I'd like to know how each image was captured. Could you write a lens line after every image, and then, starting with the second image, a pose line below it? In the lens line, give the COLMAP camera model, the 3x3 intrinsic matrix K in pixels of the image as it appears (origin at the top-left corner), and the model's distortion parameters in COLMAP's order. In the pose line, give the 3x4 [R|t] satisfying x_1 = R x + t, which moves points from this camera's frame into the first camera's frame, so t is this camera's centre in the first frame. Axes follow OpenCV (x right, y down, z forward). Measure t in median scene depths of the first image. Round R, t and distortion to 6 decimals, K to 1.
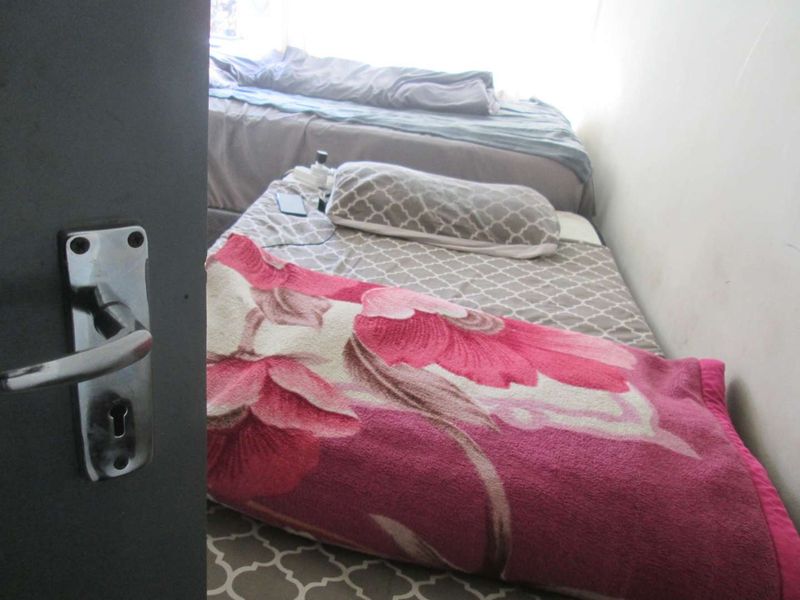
lens RADIAL K [[661.6, 0, 400.0], [0, 661.6, 300.0], [0, 0, 1]] dist [-0.056495, 0.028625]
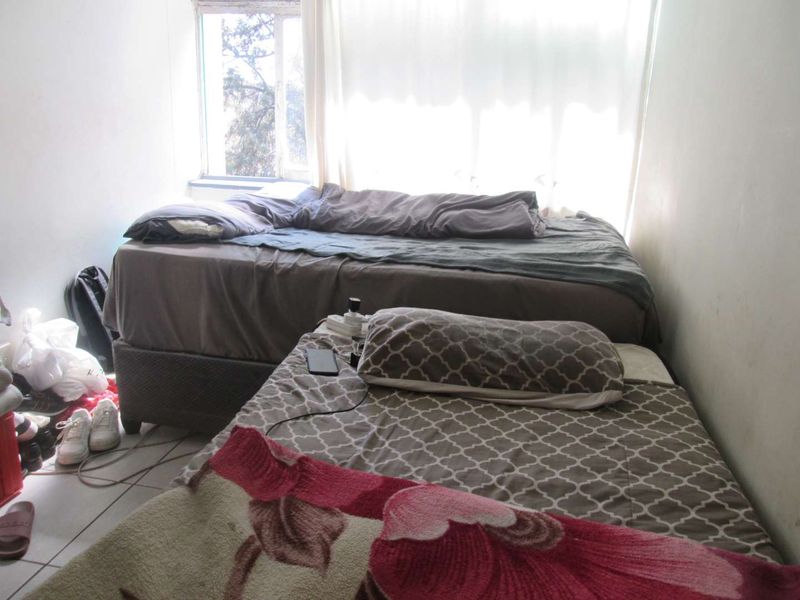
lens RADIAL K [[661.6, 0, 400.0], [0, 661.6, 300.0], [0, 0, 1]] dist [-0.056495, 0.028625]
pose [[0.993533, -0.071654, -0.088076, 0.031994], [0.056461, 0.984796, -0.164284, -0.075156], [0.098509, 0.158248, 0.982473, 0.099617]]
